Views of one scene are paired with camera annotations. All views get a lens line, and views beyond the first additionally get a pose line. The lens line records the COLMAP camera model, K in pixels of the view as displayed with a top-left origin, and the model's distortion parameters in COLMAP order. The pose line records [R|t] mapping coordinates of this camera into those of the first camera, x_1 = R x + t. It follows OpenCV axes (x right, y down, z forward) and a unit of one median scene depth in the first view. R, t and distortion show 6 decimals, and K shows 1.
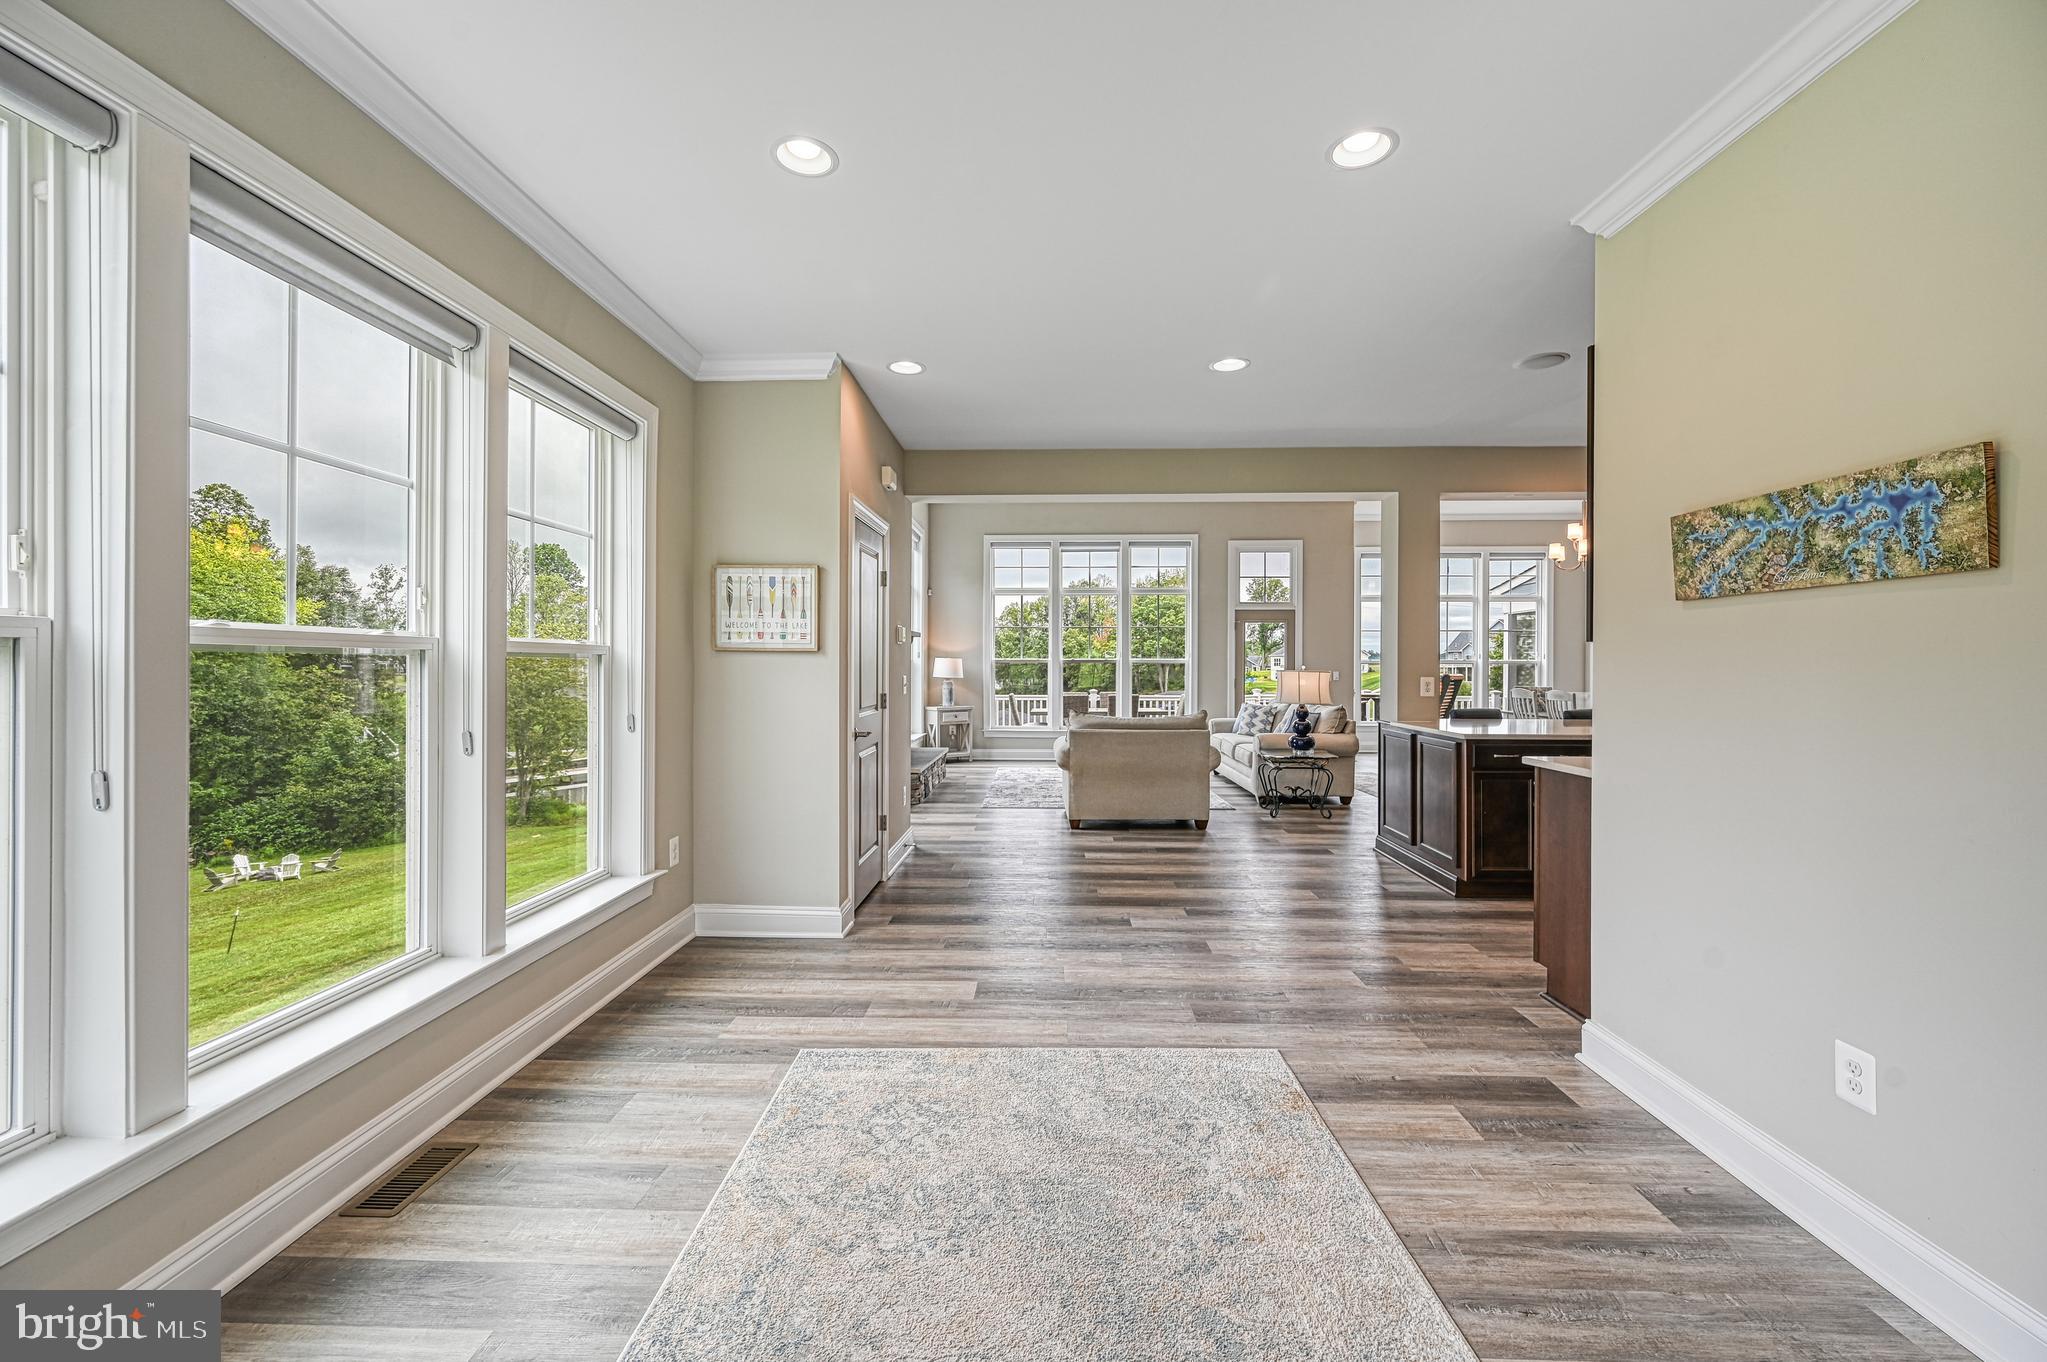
lens RADIAL K [[812.6, 0, 1035.9], [0, 812.6, 662.4], [0, 0, 1]] dist [-0.003302, 0.001314]
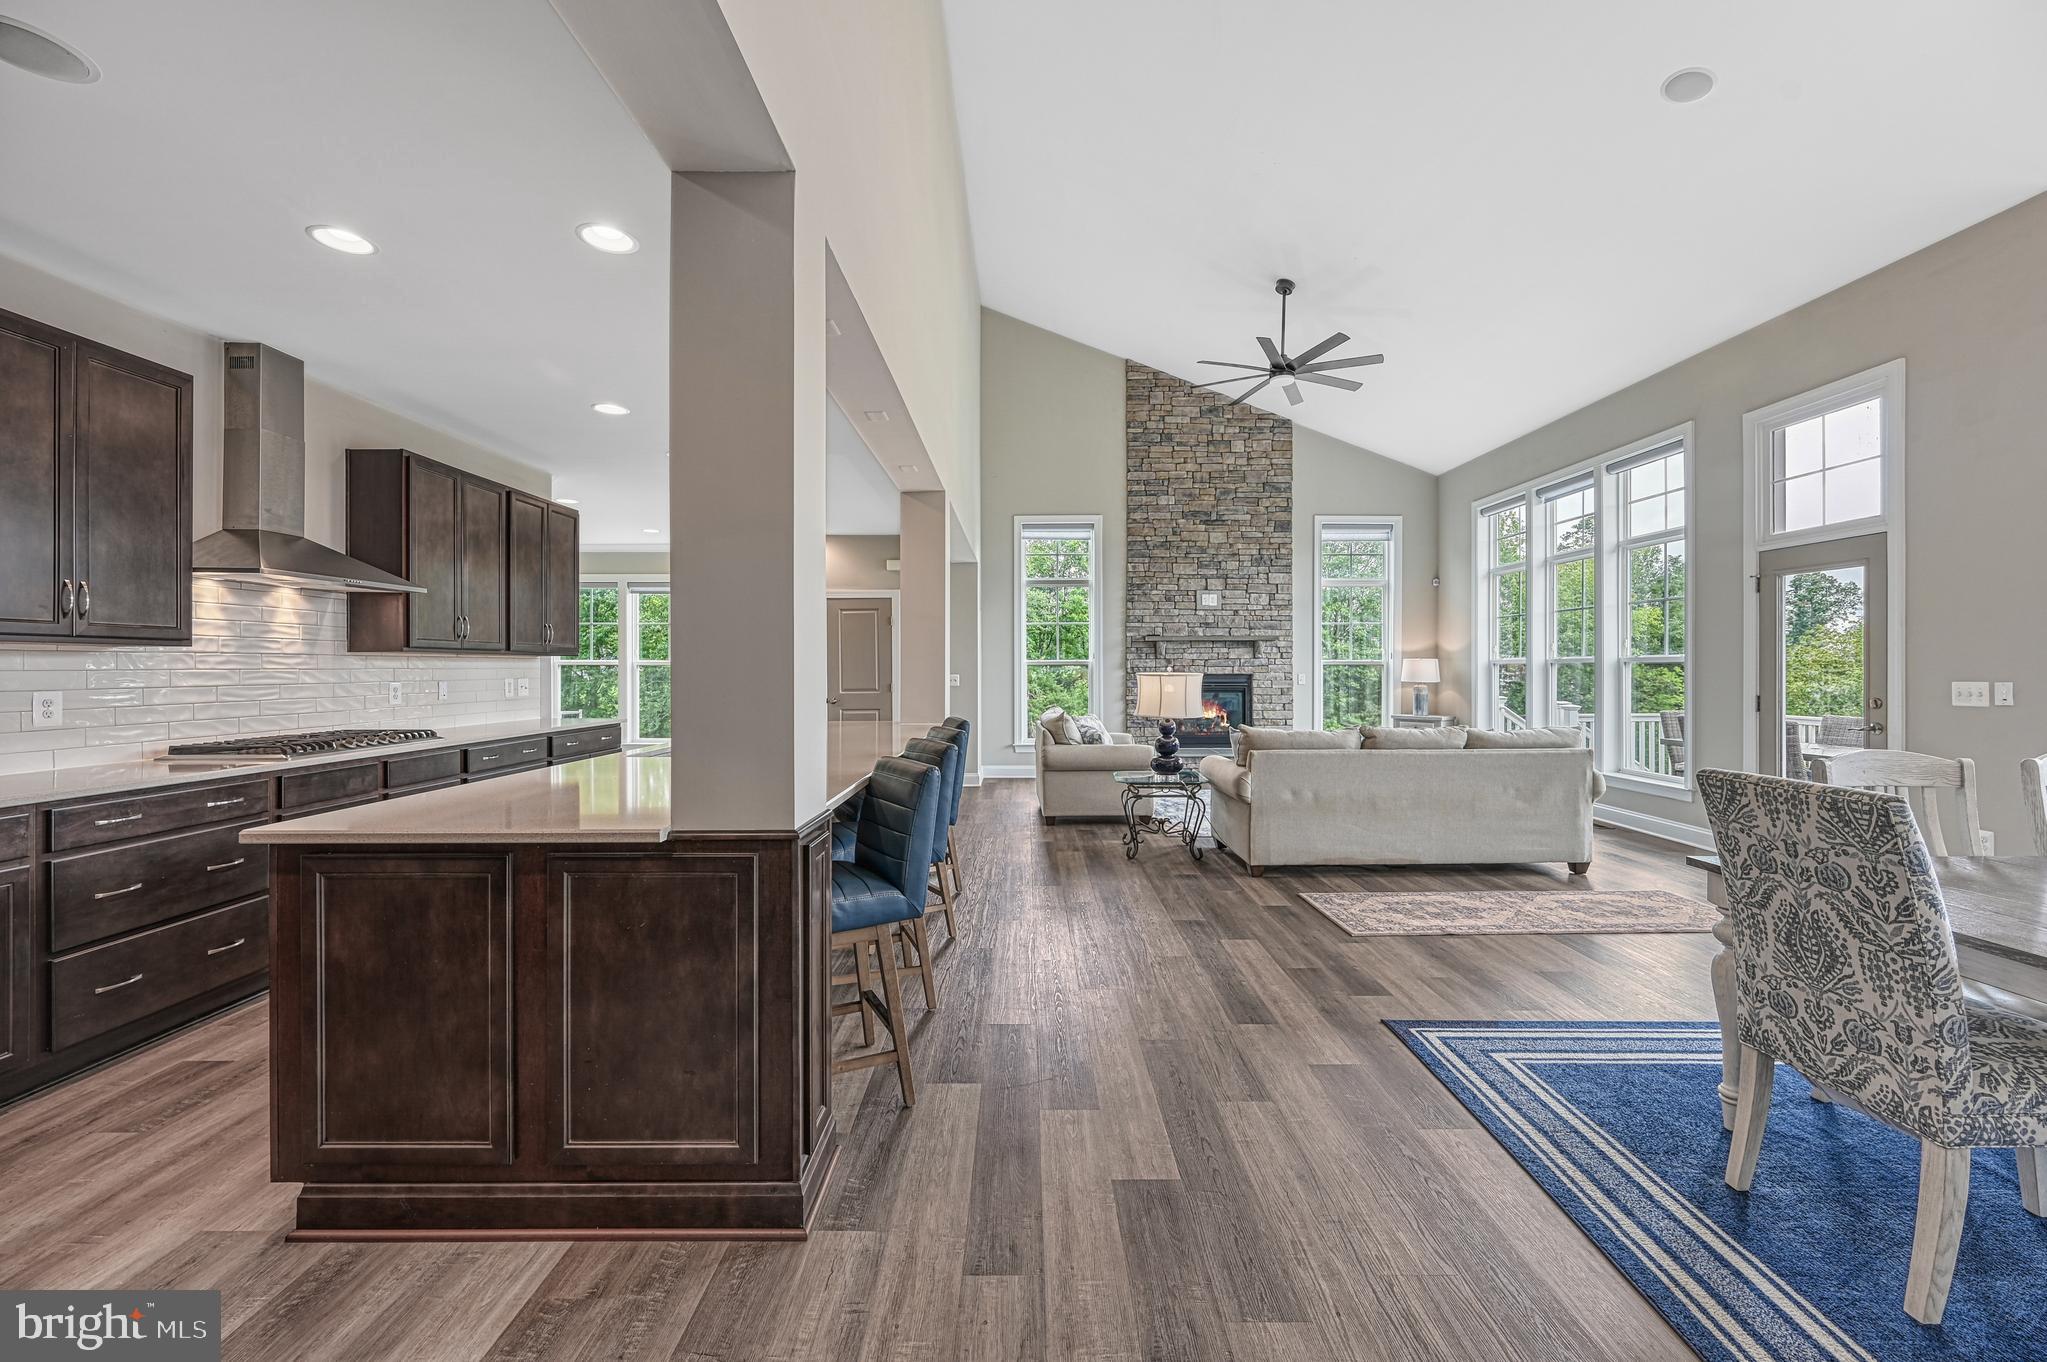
lens RADIAL K [[812.6, 0, 1026.2], [0, 812.6, 663.7], [0, 0, 1]] dist [-0.003302, 0.001314]
pose [[0.018621, -0.005371, -0.999812, 0.764674], [0.003703, 0.999979, -0.005303, 0.003828], [0.999820, -0.003604, 0.018641, 0.576096]]
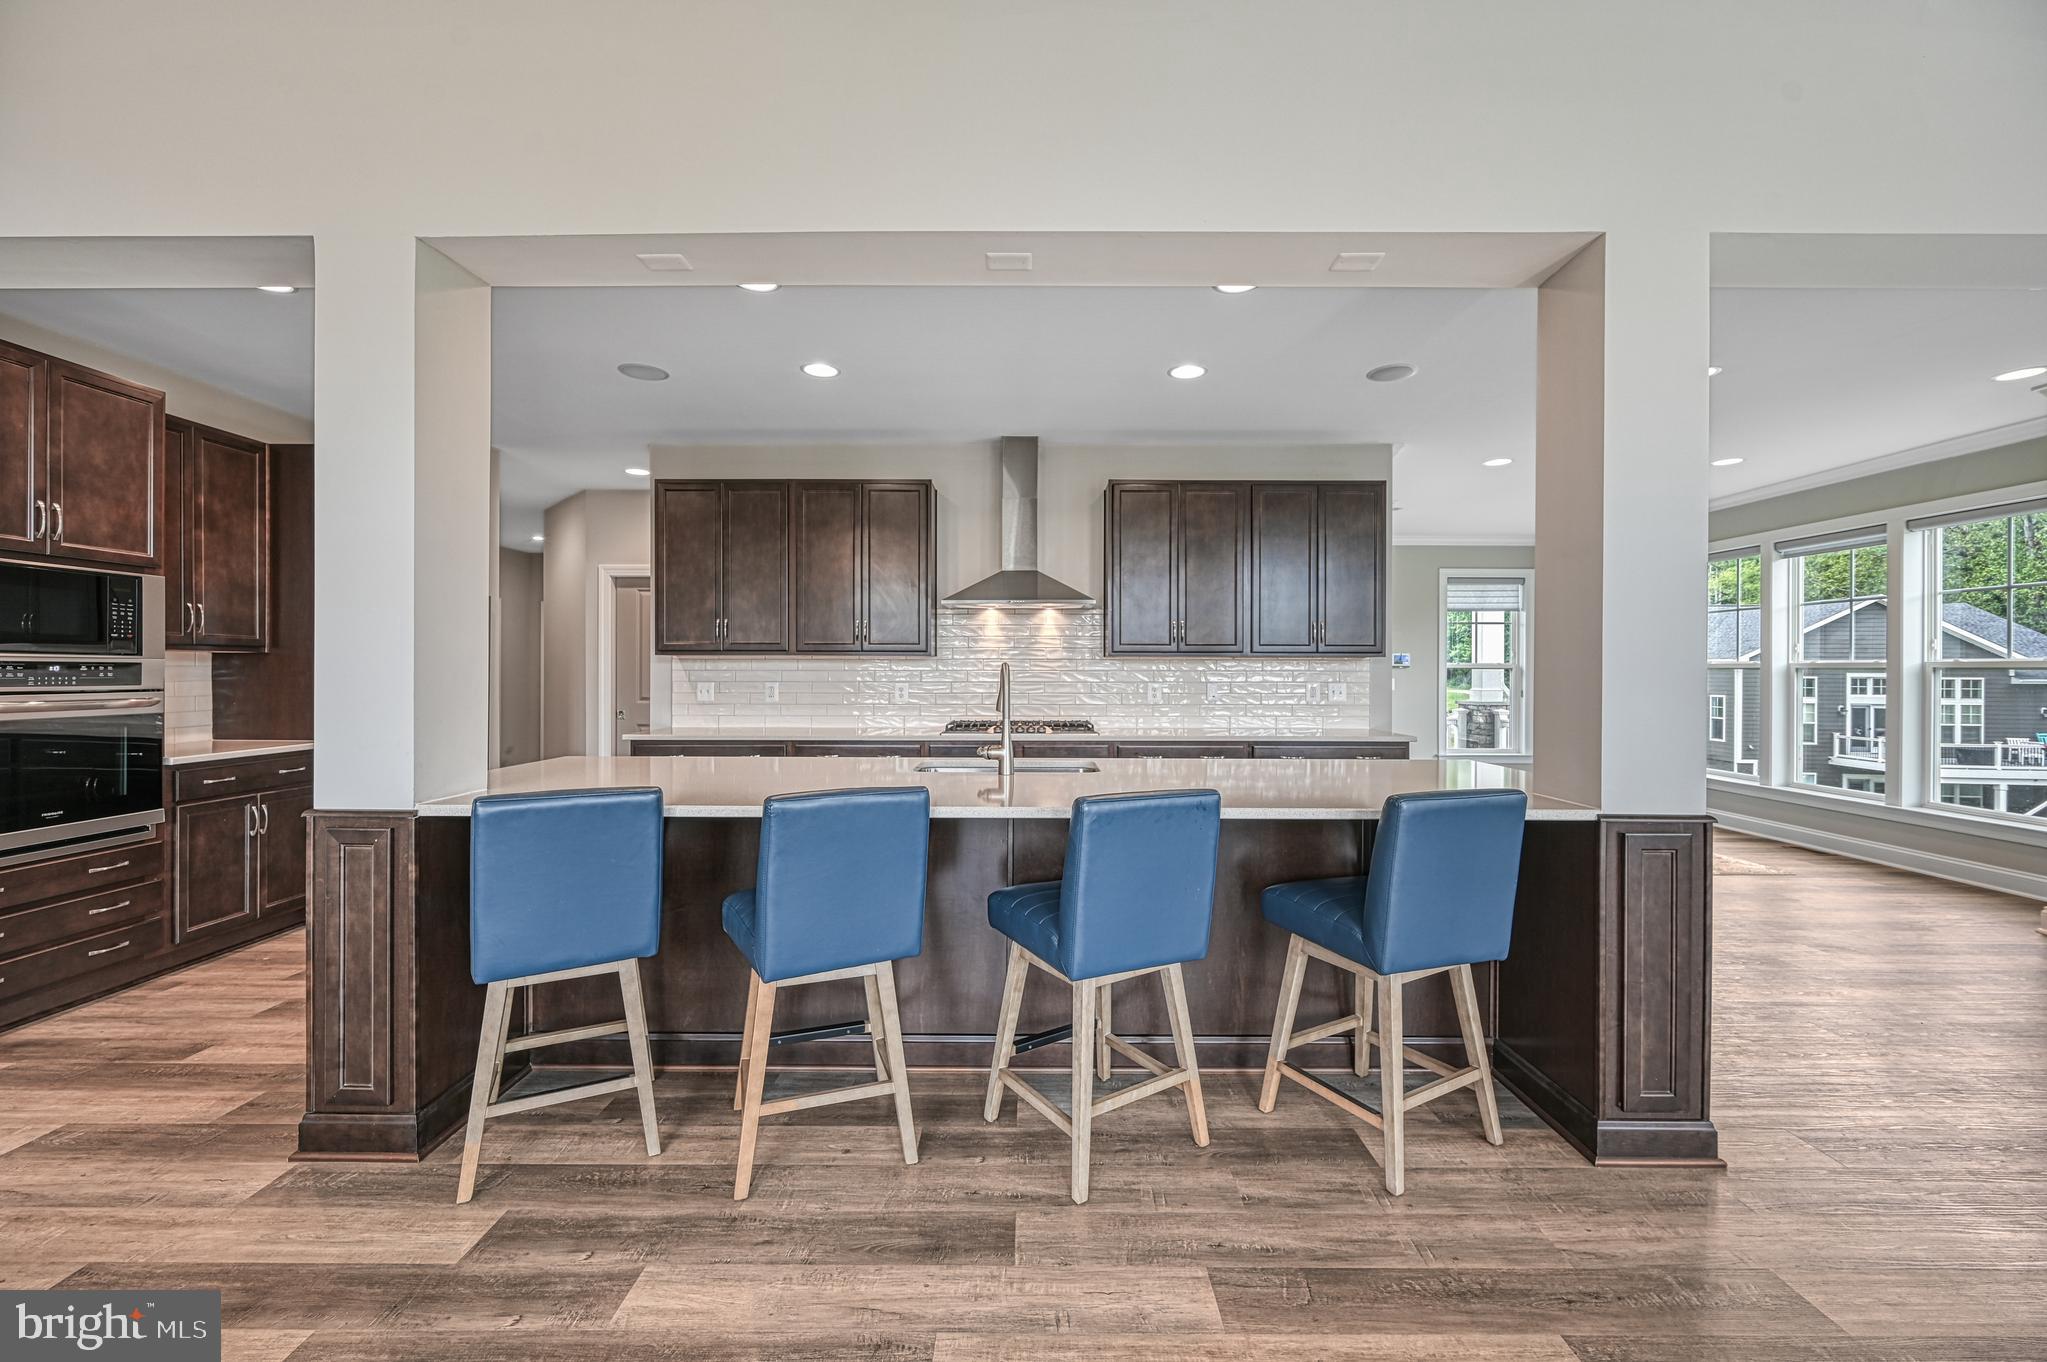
lens RADIAL K [[812.6, 0, 1031.5], [0, 812.6, 669.2], [0, 0, 1]] dist [-0.003302, 0.001314]
pose [[-0.999942, -0.002378, -0.010539, 0.403693], [-0.002314, 0.999979, -0.006019, 0.005337], [0.010553, -0.005994, -0.999926, 0.737160]]
